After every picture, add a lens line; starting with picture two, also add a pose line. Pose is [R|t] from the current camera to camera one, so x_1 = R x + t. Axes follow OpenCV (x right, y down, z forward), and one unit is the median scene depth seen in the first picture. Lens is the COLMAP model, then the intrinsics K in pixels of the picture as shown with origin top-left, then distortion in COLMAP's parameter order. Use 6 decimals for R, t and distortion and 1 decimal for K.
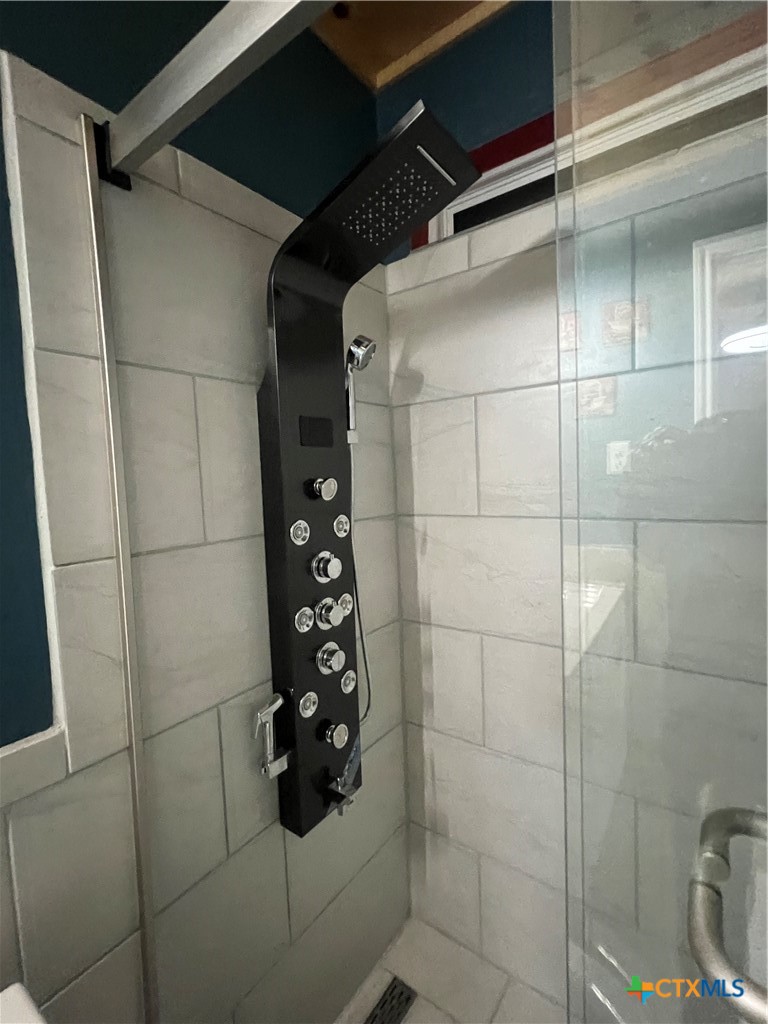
lens RADIAL K [[467.9, 0, 383.1], [0, 467.9, 509.8], [0, 0, 1]] dist [-0.003346, 0.000375]
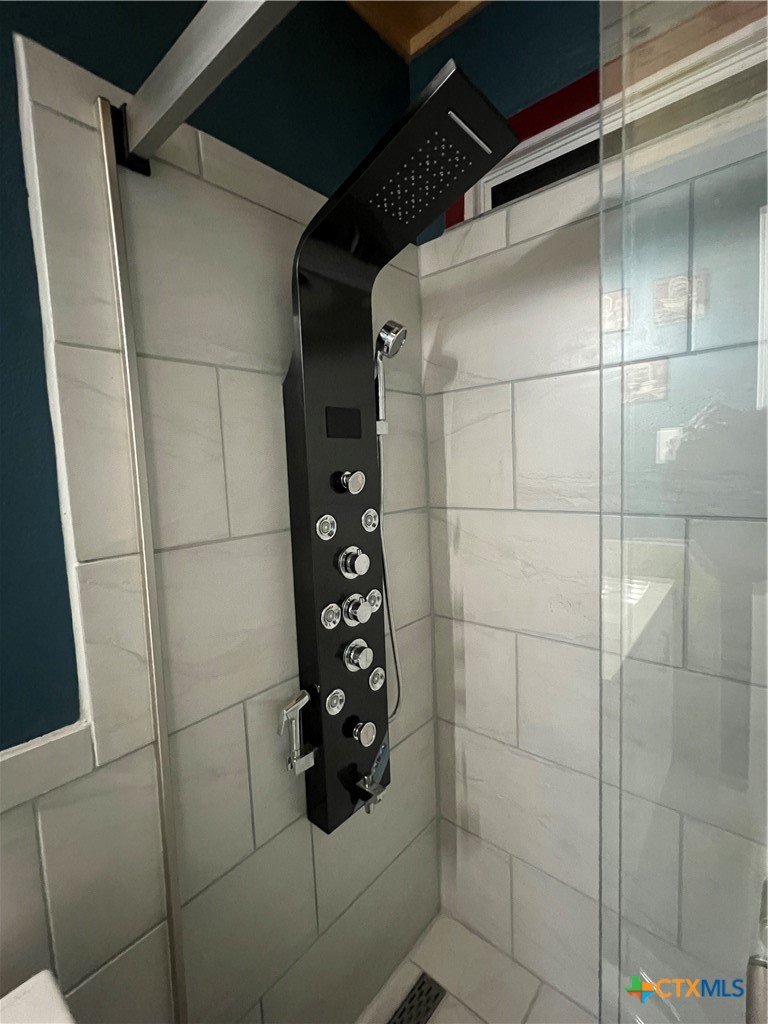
lens RADIAL K [[467.9, 0, 385.4], [0, 467.9, 510.6], [0, 0, 1]] dist [-0.003346, 0.000375]
pose [[0.997131, 0.005346, -0.075502, 0.017695], [-0.003149, 0.999569, 0.029194, -0.014716], [0.075626, -0.028873, 0.996718, 0.039371]]
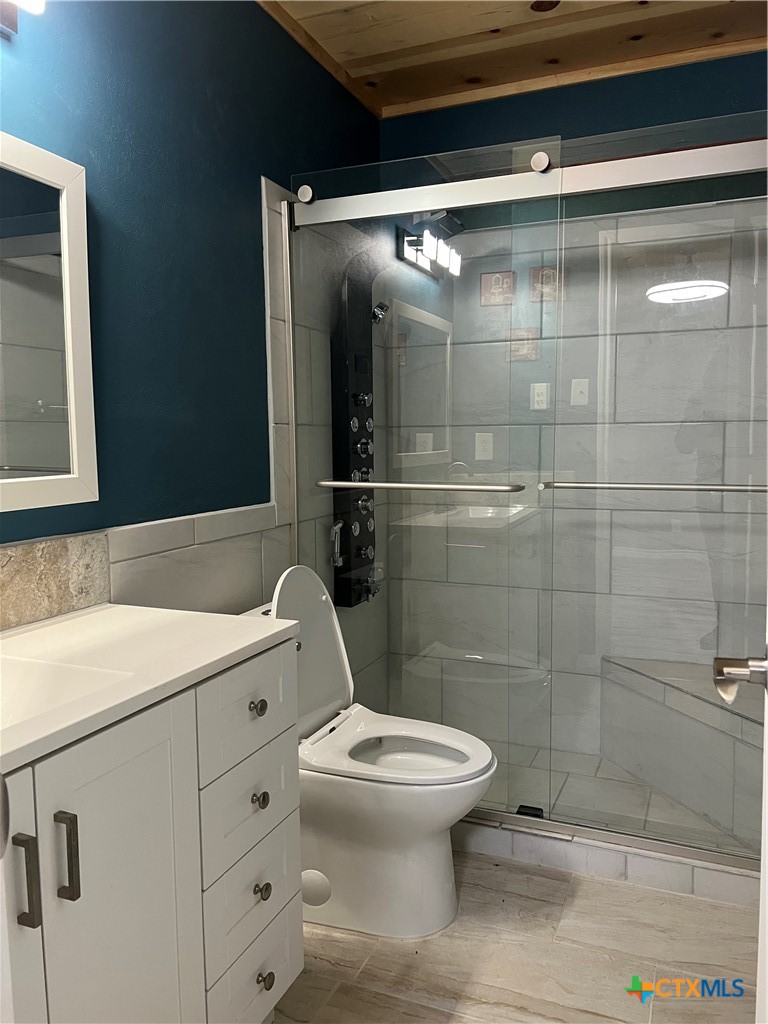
lens RADIAL K [[769.0, 0, 387.2], [0, 769.0, 511.2], [0, 0, 1]] dist [0.052495, -0.052363]
pose [[0.970666, 0.011087, 0.240178, -0.710571], [-0.015970, 0.999703, 0.018393, 0.302114], [-0.239903, -0.021689, 0.970555, -1.681503]]
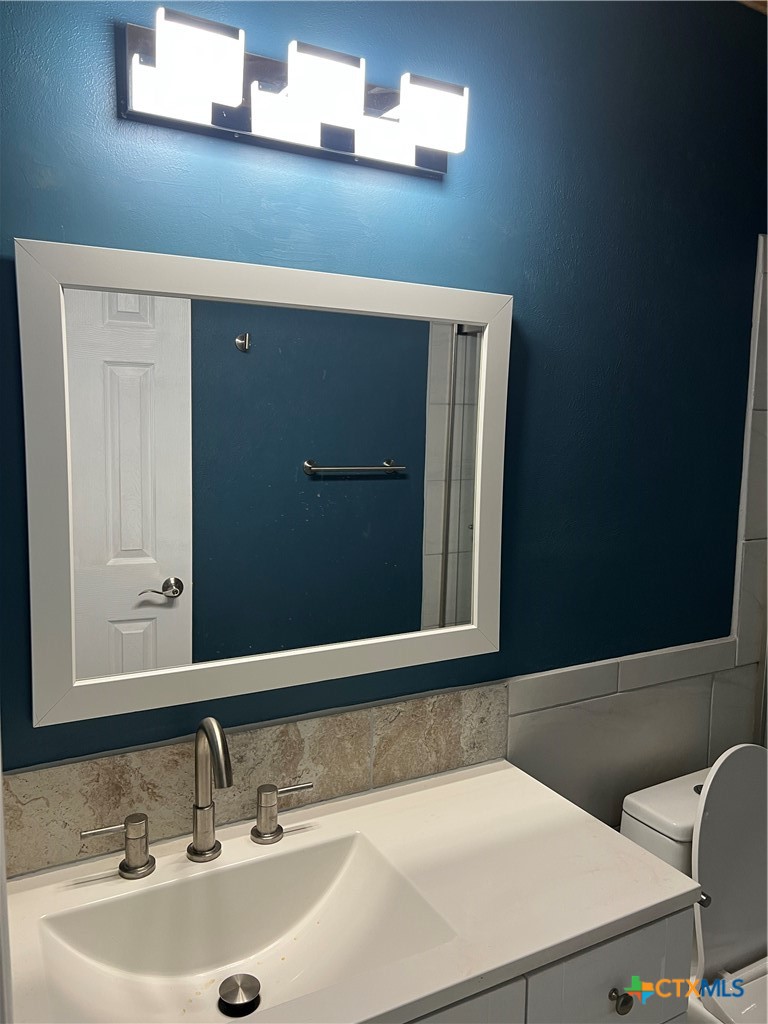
lens RADIAL K [[769.0, 0, 387.9], [0, 769.0, 511.7], [0, 0, 1]] dist [0.052495, -0.052363]
pose [[0.911888, 0.100092, -0.398047, -0.531116], [-0.080005, 0.994553, 0.066803, -0.043694], [0.402566, -0.029071, 0.914929, -1.397552]]
